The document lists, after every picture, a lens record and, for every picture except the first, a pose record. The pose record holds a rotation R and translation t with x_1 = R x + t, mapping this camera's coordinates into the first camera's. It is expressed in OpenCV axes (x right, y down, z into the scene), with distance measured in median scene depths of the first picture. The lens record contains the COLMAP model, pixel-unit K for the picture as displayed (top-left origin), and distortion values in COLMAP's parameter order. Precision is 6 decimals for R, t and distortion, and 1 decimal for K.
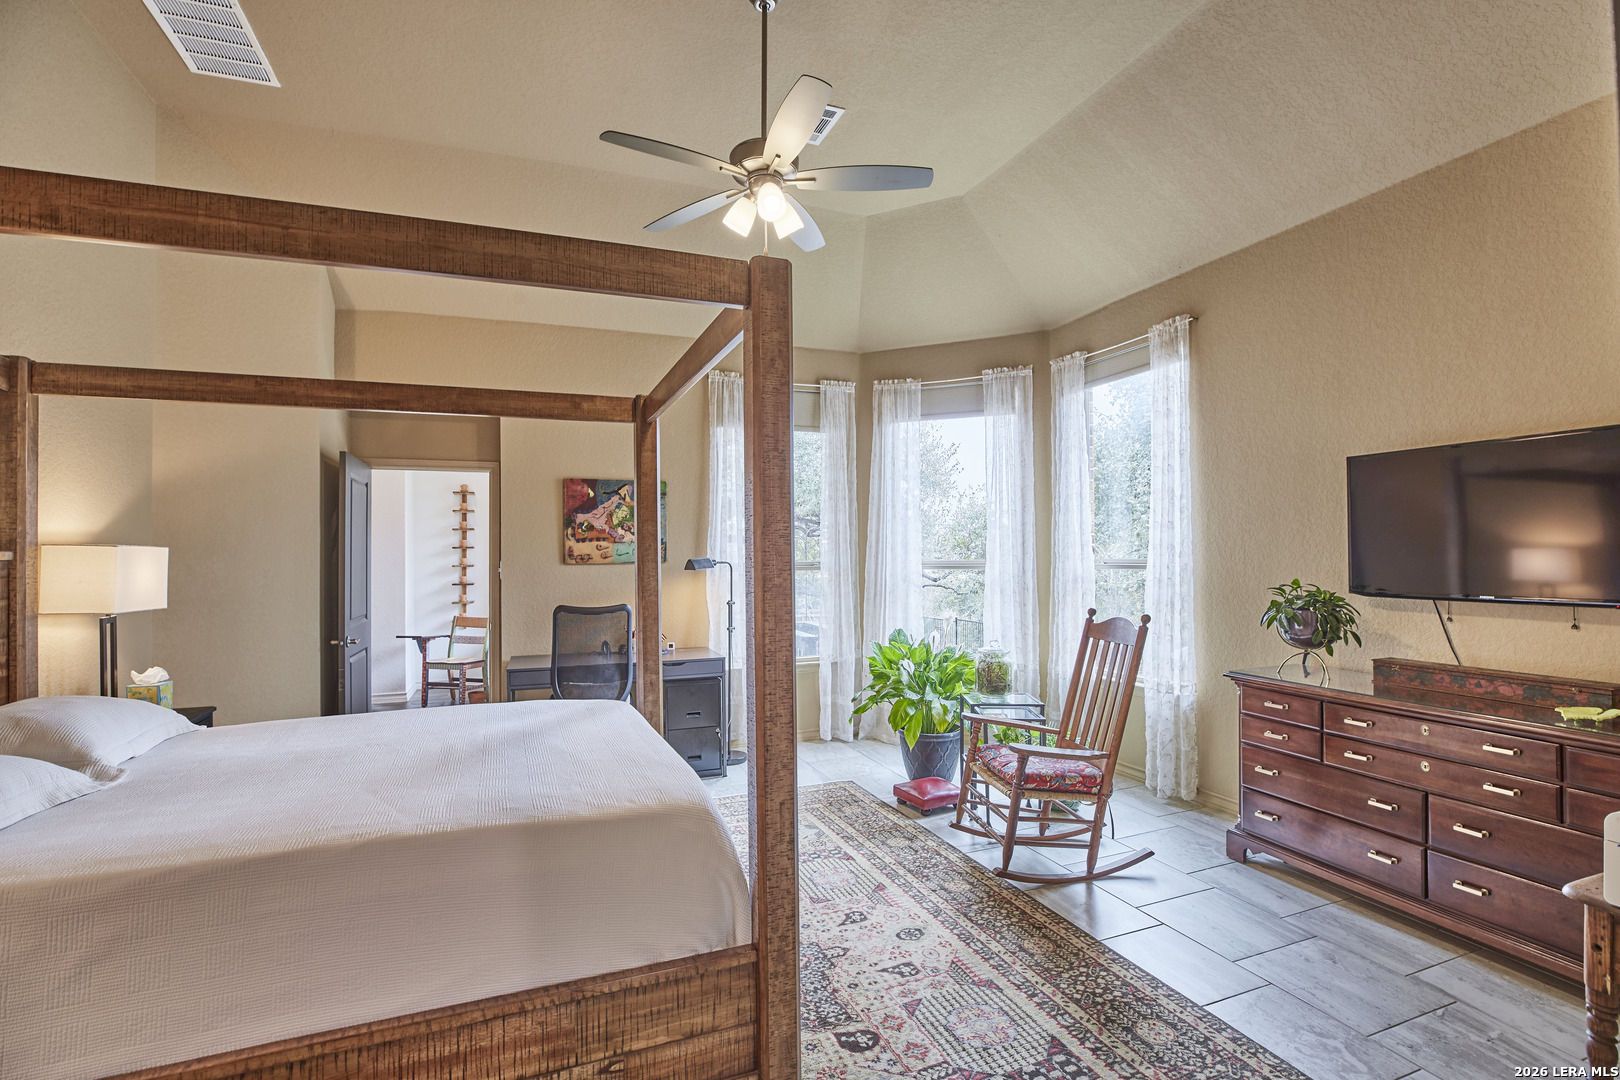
lens RADIAL K [[742.0, 0, 814.2], [0, 742.0, 550.6], [0, 0, 1]] dist [-0.043418, 0.013091]
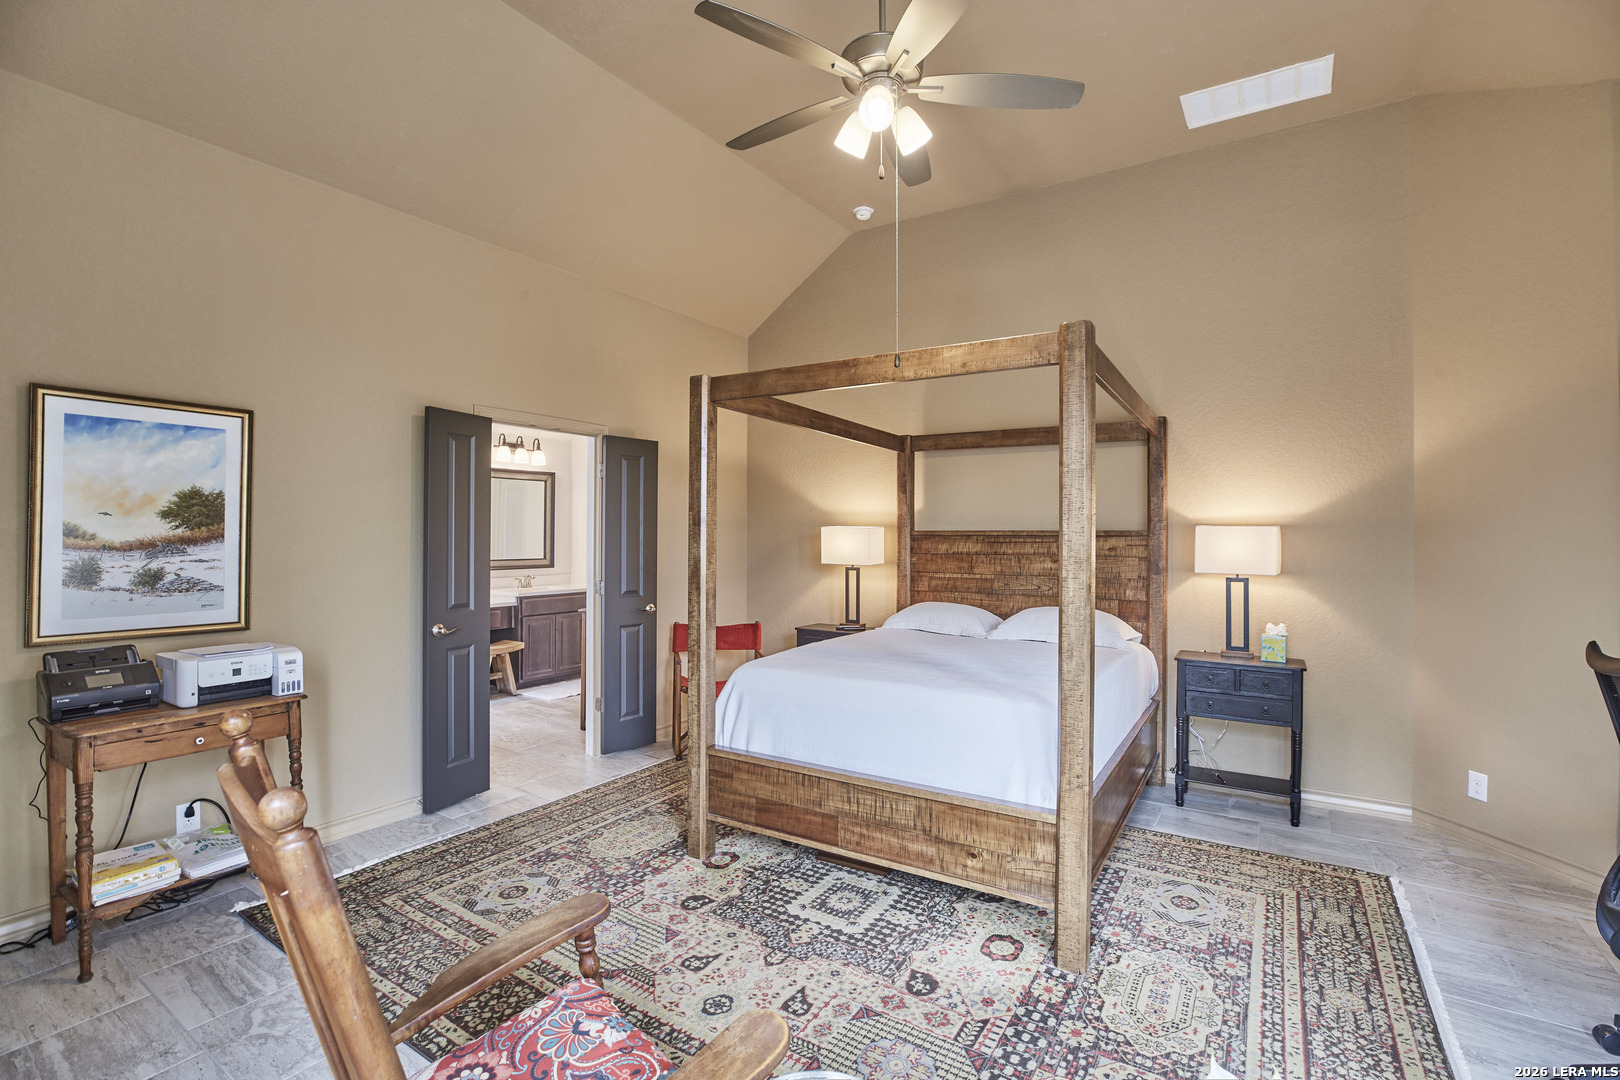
lens RADIAL K [[742.0, 0, 819.3], [0, 742.0, 526.0], [0, 0, 1]] dist [-0.043418, 0.013091]
pose [[-0.811245, -0.000112, -0.584706, 0.418002], [0.008416, 0.999894, -0.011869, 0.003008], [0.584646, -0.014550, -0.811158, 1.411983]]
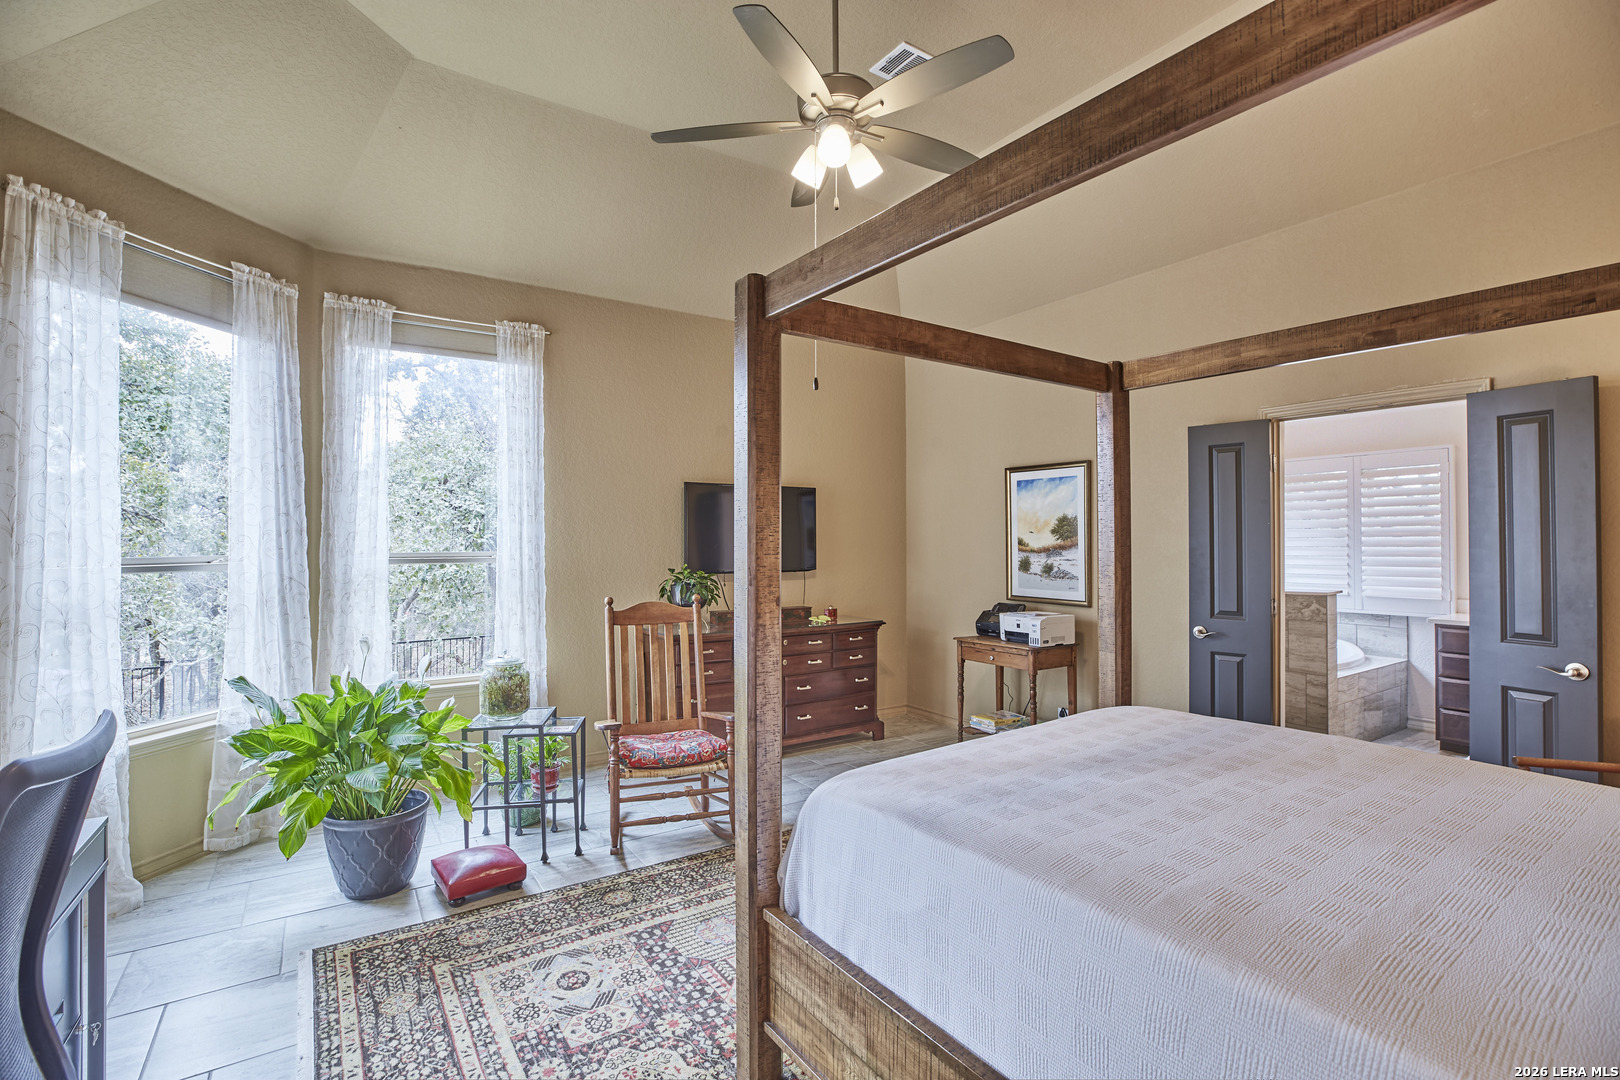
lens RADIAL K [[742.0, 0, 804.7], [0, 742.0, 539.5], [0, 0, 1]] dist [-0.043418, 0.013091]
pose [[-0.202551, 0.011981, 0.979198, -0.794311], [-0.002386, 0.999916, -0.012728, 0.008295], [-0.979269, -0.004914, -0.202506, 1.047488]]
